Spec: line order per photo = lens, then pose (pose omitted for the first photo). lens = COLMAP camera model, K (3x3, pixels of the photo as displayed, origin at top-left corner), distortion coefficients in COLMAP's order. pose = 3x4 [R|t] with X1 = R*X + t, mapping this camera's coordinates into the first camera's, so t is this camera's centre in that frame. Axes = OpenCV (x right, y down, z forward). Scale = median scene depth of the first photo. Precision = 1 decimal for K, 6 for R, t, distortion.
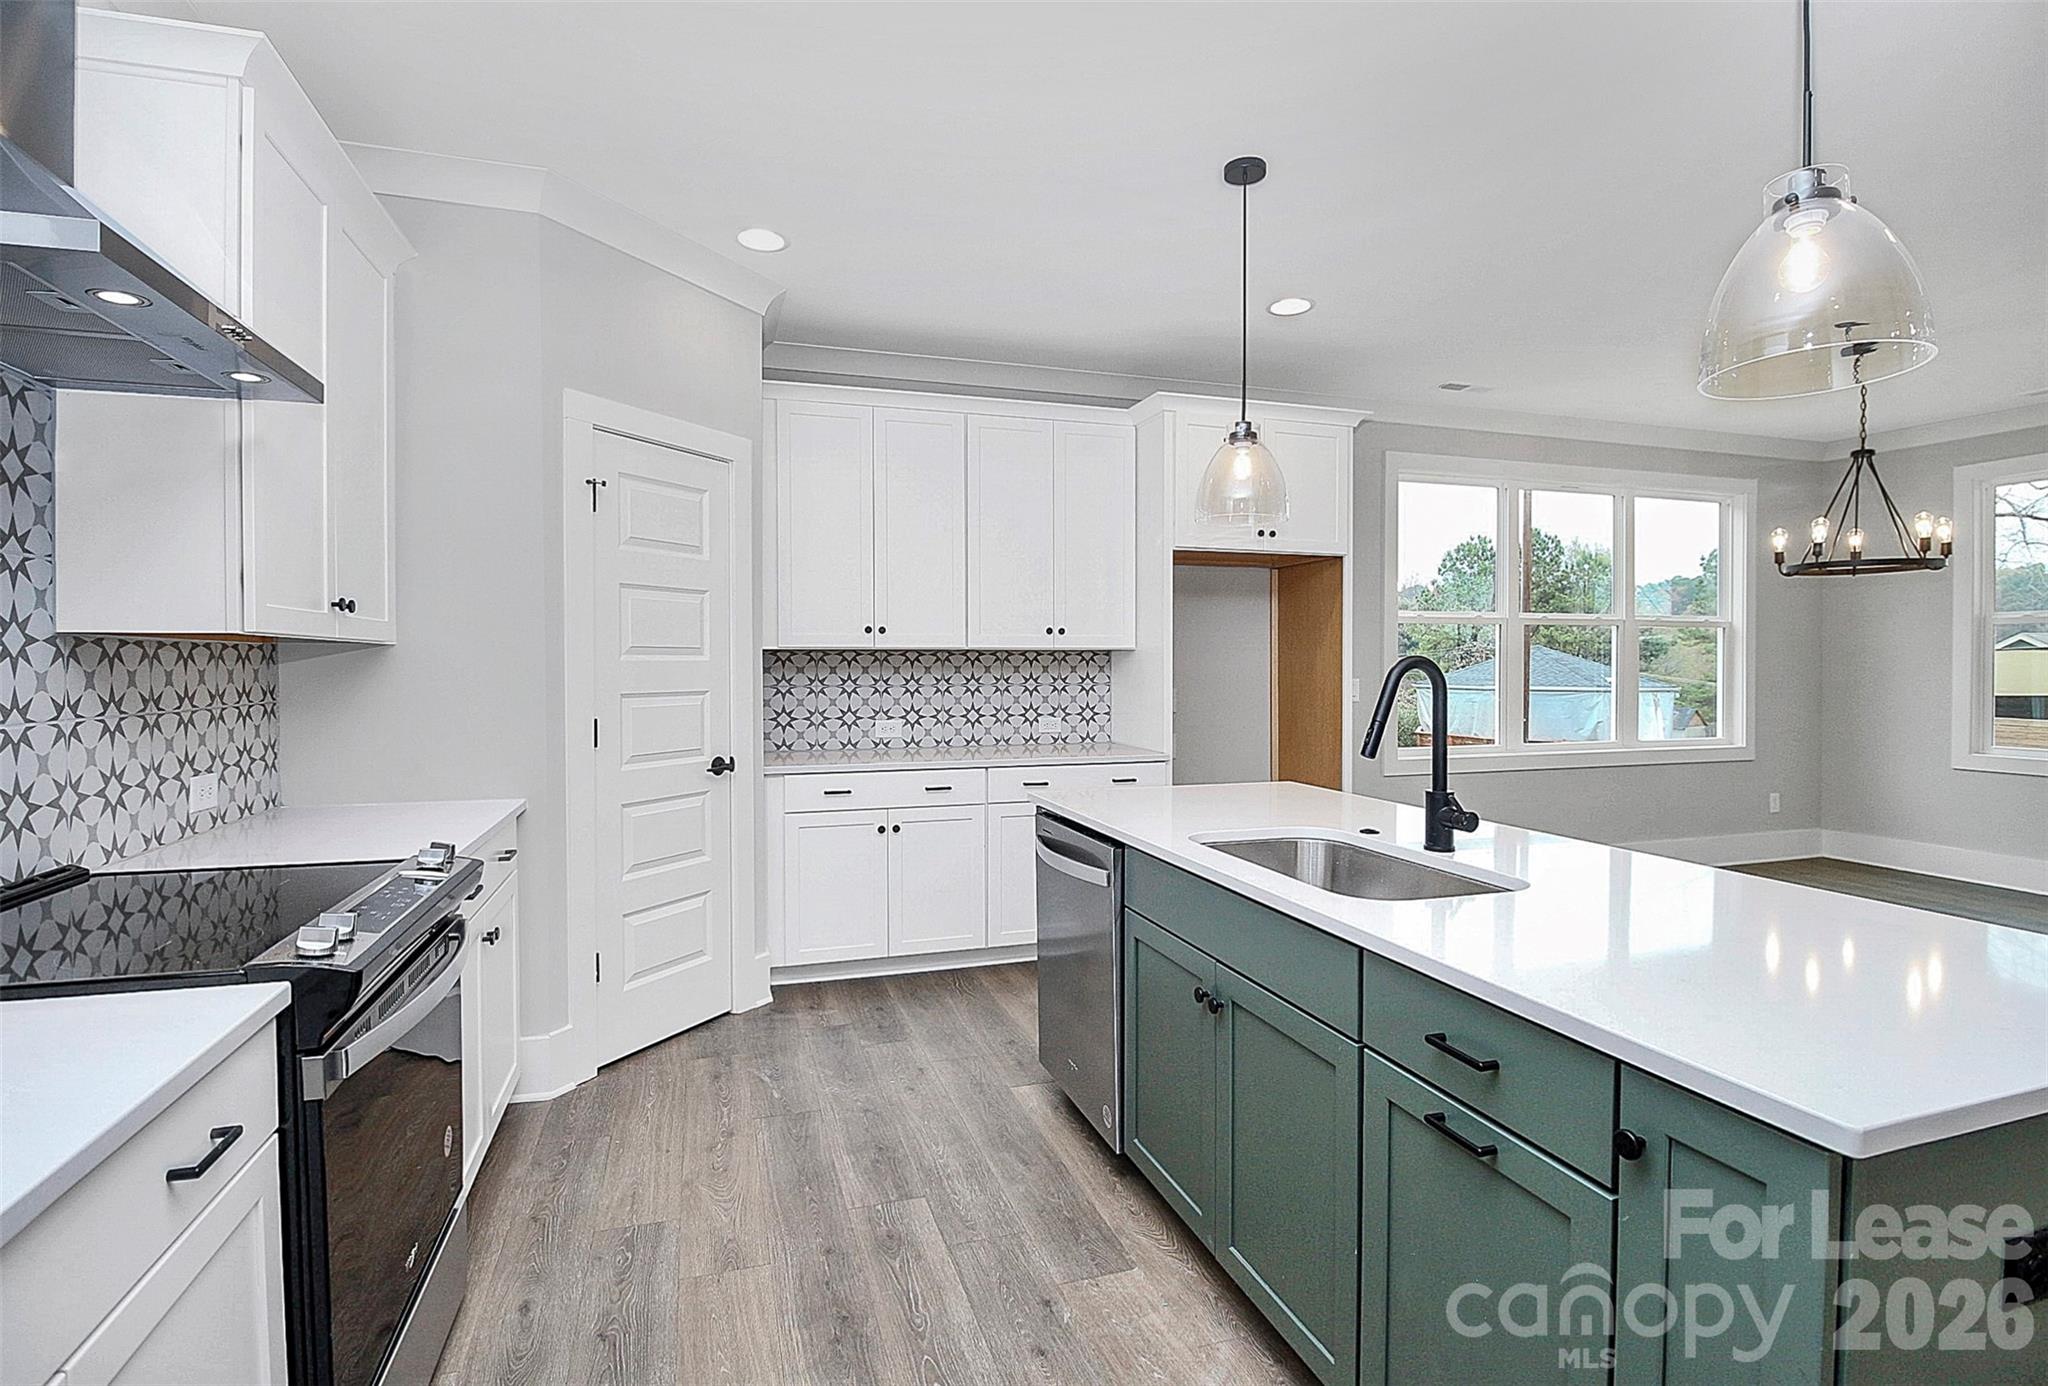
lens RADIAL K [[972.7, 0, 1000.5], [0, 972.7, 673.4], [0, 0, 1]] dist [0.002183, -0.013878]
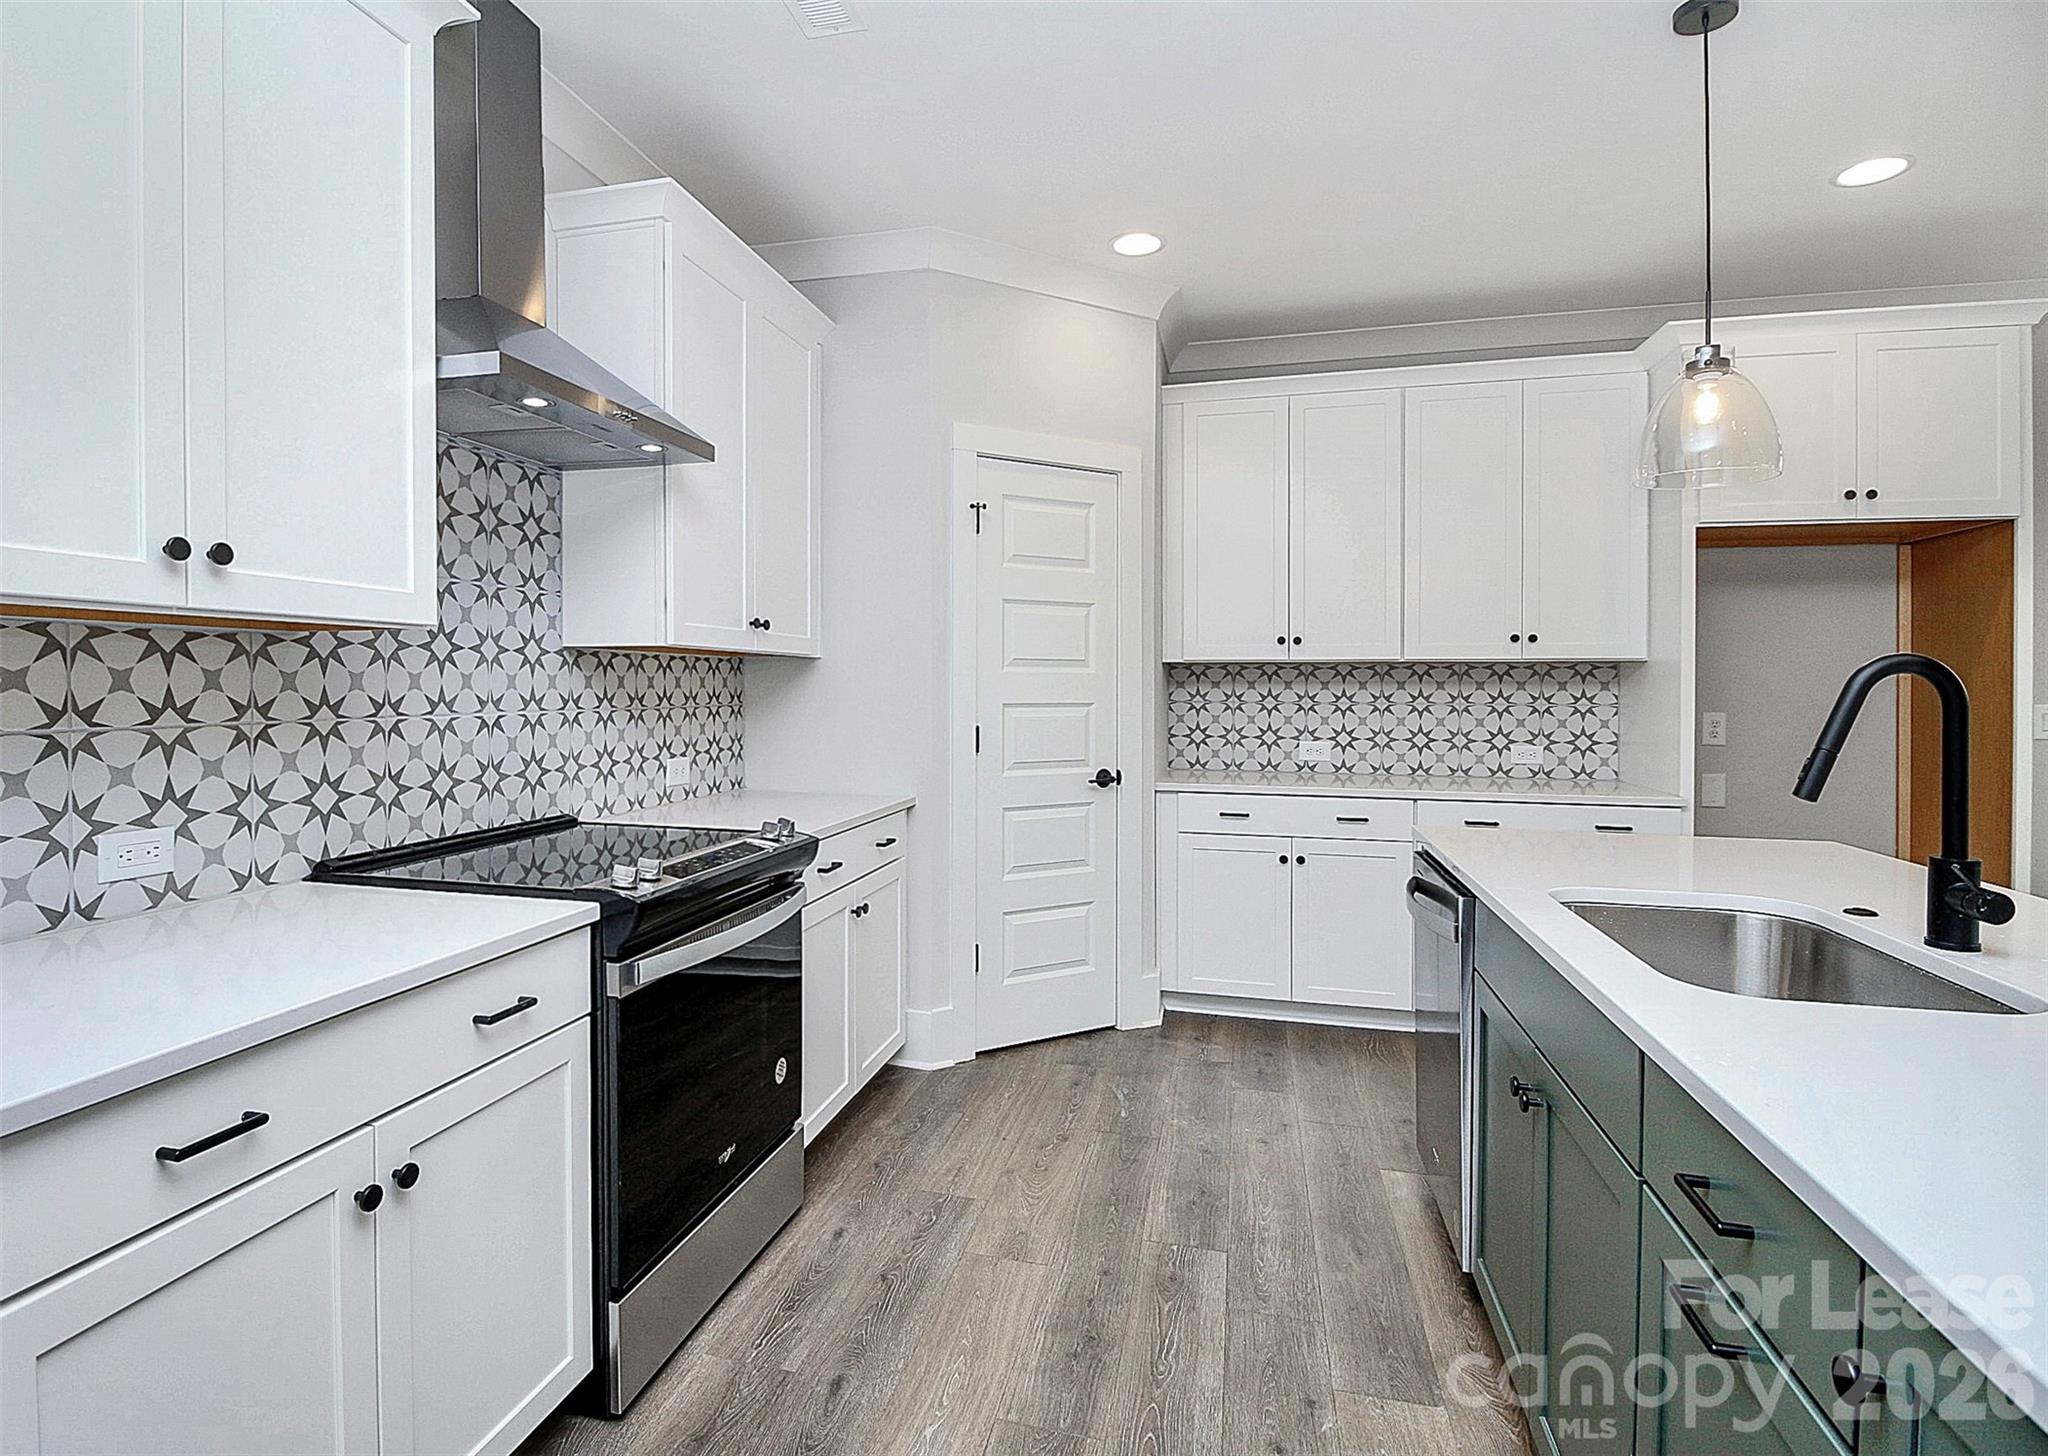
lens RADIAL K [[1024.3, 0, 953.6], [0, 1024.3, 690.0], [0, 0, 1]] dist [-0.003919, -0.001762]
pose [[0.840445, 0.007135, -0.541850, 0.195517], [-0.010631, 0.999938, -0.003322, 0.012508], [0.541793, 0.008553, 0.840469, 0.039647]]
